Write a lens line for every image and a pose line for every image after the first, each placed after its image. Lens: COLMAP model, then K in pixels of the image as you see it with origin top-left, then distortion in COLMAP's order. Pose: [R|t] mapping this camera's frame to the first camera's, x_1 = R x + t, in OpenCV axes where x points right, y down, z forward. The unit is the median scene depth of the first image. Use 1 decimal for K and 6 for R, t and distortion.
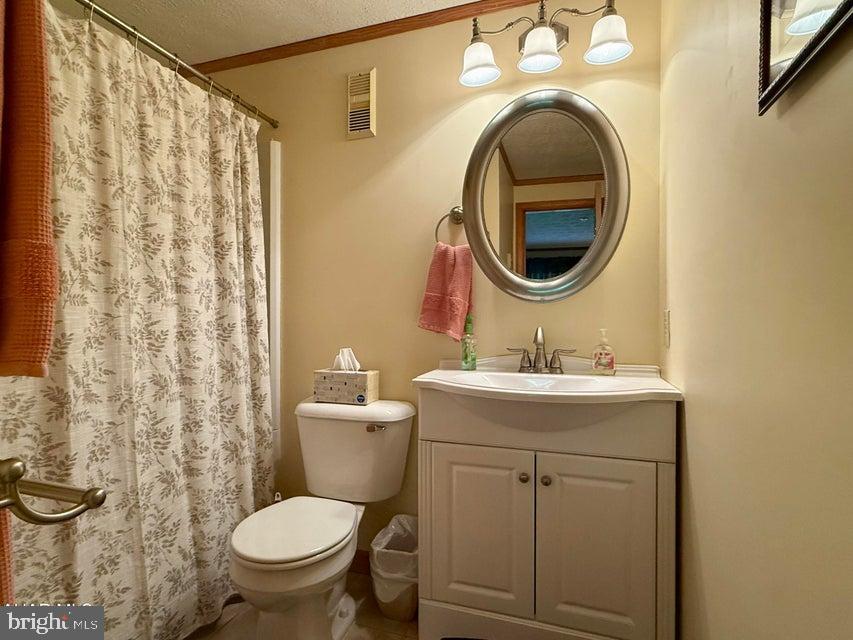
lens RADIAL K [[450.7, 0, 426.5], [0, 450.7, 320.0], [0, 0, 1]] dist [-0.003160, -0.000017]
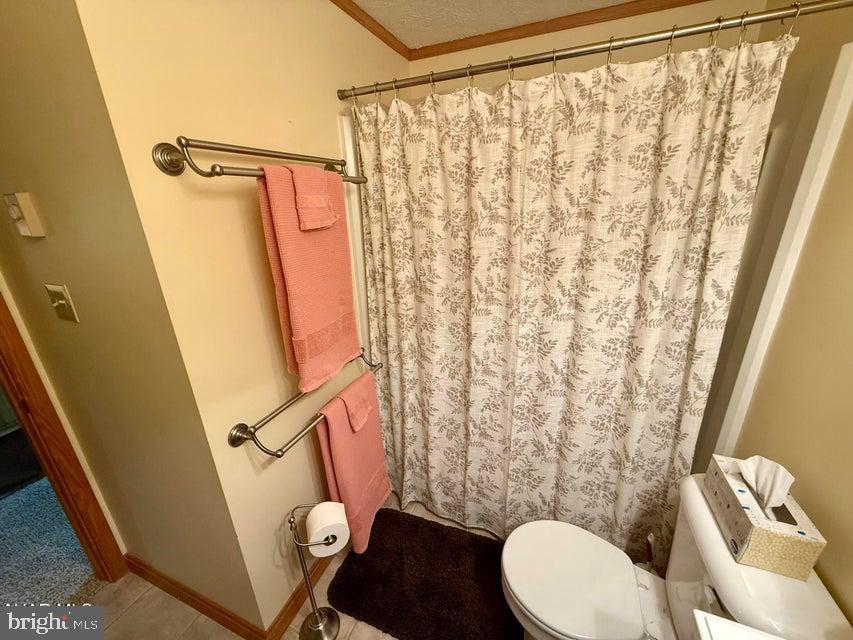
lens RADIAL K [[339.0, 0, 424.2], [0, 339.0, 319.6], [0, 0, 1]] dist [0.000585, -0.000459]
pose [[-0.079220, 0.331277, -0.940202, 0.261992], [0.028376, 0.943533, 0.330060, -0.333772], [0.996453, -0.000531, -0.084147, 0.750595]]
